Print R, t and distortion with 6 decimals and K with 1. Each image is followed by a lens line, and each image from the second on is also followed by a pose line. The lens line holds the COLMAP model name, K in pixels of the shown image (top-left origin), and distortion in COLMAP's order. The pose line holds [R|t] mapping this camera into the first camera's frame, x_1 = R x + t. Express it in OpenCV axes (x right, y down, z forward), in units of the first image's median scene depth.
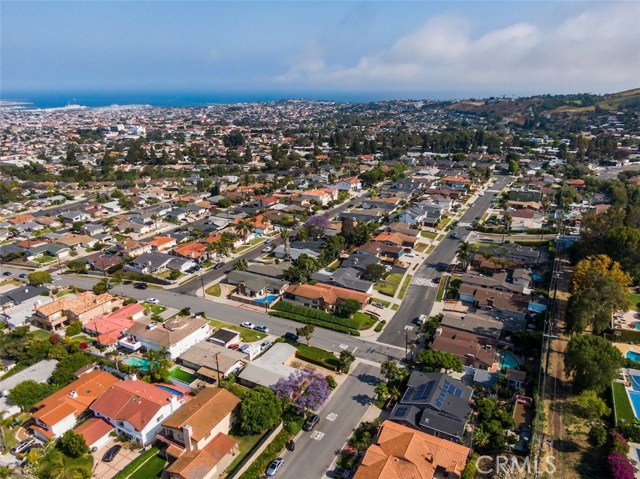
lens RADIAL K [[453.3, 0, 318.2], [0, 453.3, 241.1], [0, 0, 1]] dist [0.044544, -0.065726]
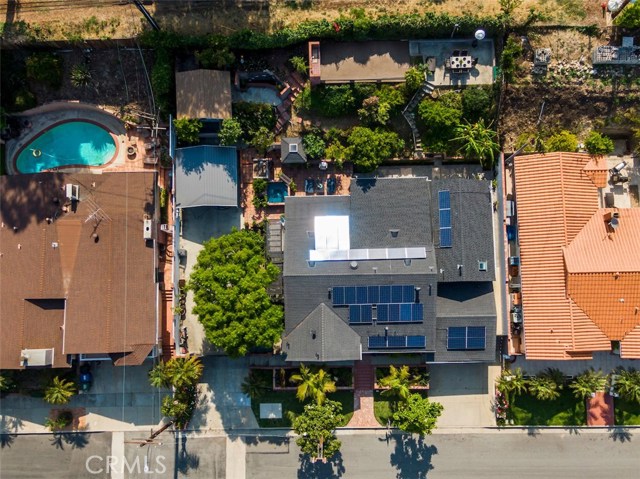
lens RADIAL K [[593.7, 0, 320.0], [0, 593.7, 239.5], [0, 0, 1]] dist [0.021058, -0.002535]
pose [[-0.484913, -0.866745, 0.116670, 0.135794], [0.299244, -0.039086, 0.953376, -0.073766], [-0.821774, 0.497217, 0.278321, 0.488116]]
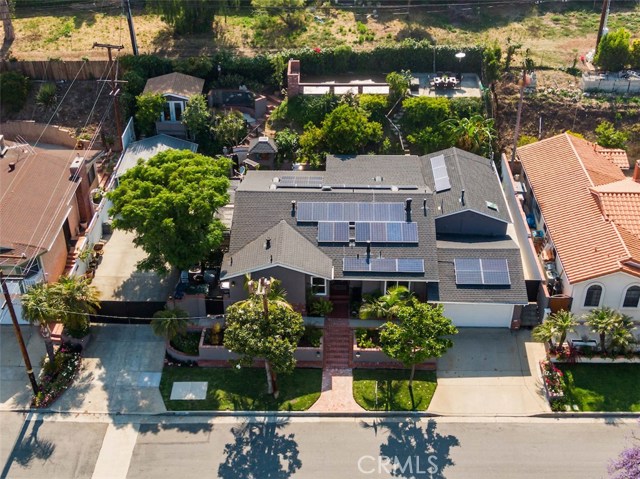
lens RADIAL K [[822.9, 0, 320.0], [0, 822.9, 239.5], [0, 0, 1]] dist [0.009493, -0.034704]
pose [[-0.451673, -0.493759, 0.743097, -0.069358], [0.285698, 0.708993, 0.644753, 0.006747], [-0.845203, 0.503519, -0.179167, 0.615438]]
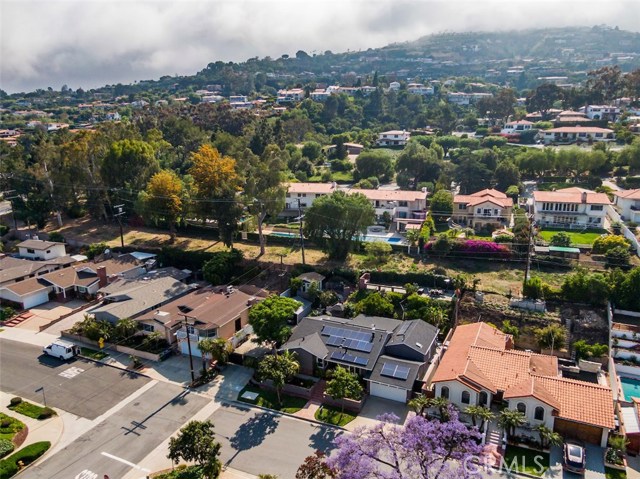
lens RADIAL K [[480.8, 0, 323.9], [0, 480.8, 239.3], [0, 0, 1]] dist [0.003272, 0.000373]
pose [[-0.061875, -0.237452, 0.969427, -0.181297], [0.328131, 0.912458, 0.244441, 0.028785], [-0.942604, 0.333223, 0.021457, 0.538727]]
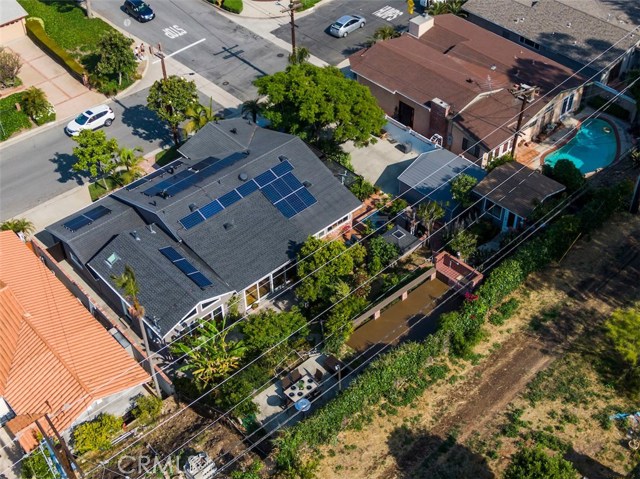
lens RADIAL K [[812.2, 0, 320.0], [0, 812.2, 239.5], [0, 0, 1]] dist [0.003215, -0.018023]
pose [[0.941732, 0.216857, -0.257127, 0.260162], [-0.092968, 0.902460, 0.420622, 0.068494], [0.323262, -0.372209, 0.870036, 0.288781]]
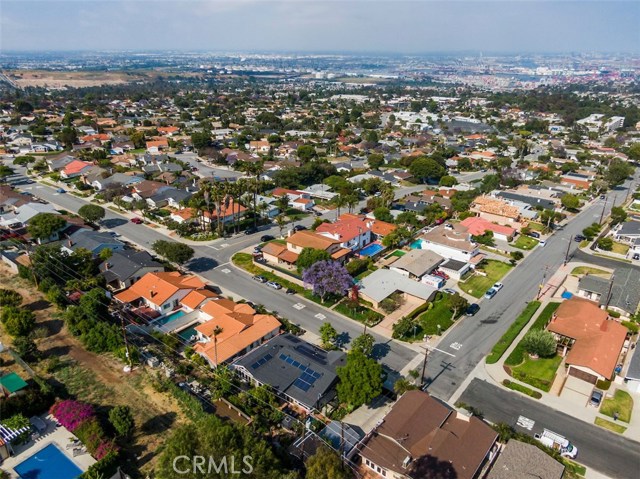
lens RADIAL K [[453.3, 0, 318.2], [0, 453.3, 241.1], [0, 0, 1]] dist [0.044544, -0.065726]
pose [[-0.198417, 0.382023, -0.902601, 0.491418], [-0.321078, 0.844760, 0.428124, -0.107962], [0.926034, 0.374753, -0.044955, 0.538353]]
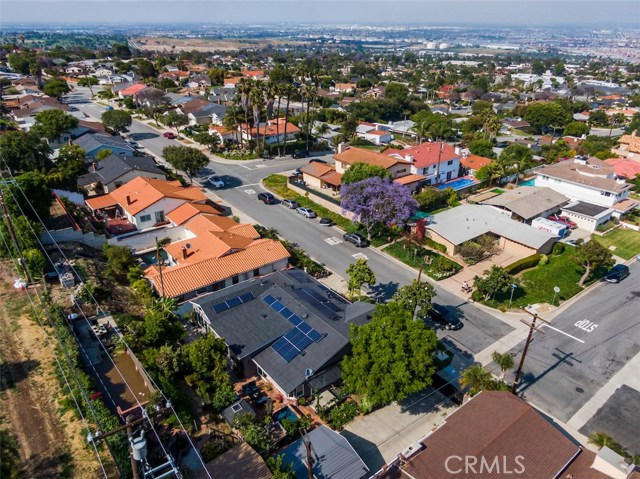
lens RADIAL K [[453.3, 0, 318.2], [0, 453.3, 241.1], [0, 0, 1]] dist [0.044544, -0.065726]
pose [[-0.410220, 0.398562, -0.820285, 0.329356], [-0.297232, 0.791908, 0.533418, 0.015069], [0.862191, 0.462633, -0.206392, 0.591360]]
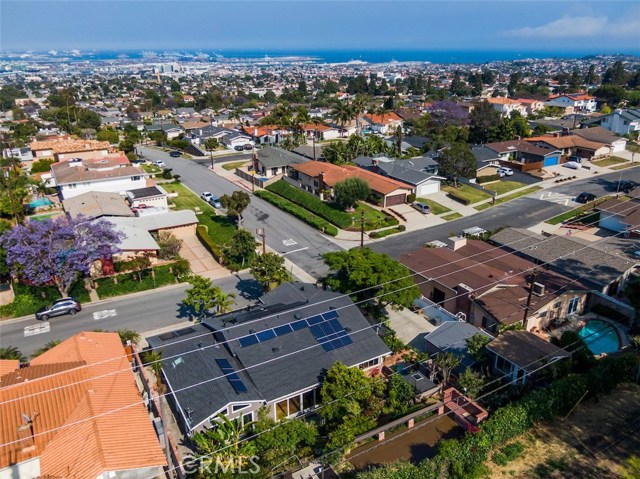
lens RADIAL K [[498.6, 0, 320.0], [0, 498.6, 239.5], [0, 0, 1]] dist [0.001873, 0.001484]
pose [[0.849708, 0.188422, -0.492437, 0.268004], [-0.166605, 0.982063, 0.088289, 0.119547], [0.500239, 0.007023, 0.865859, 0.353437]]
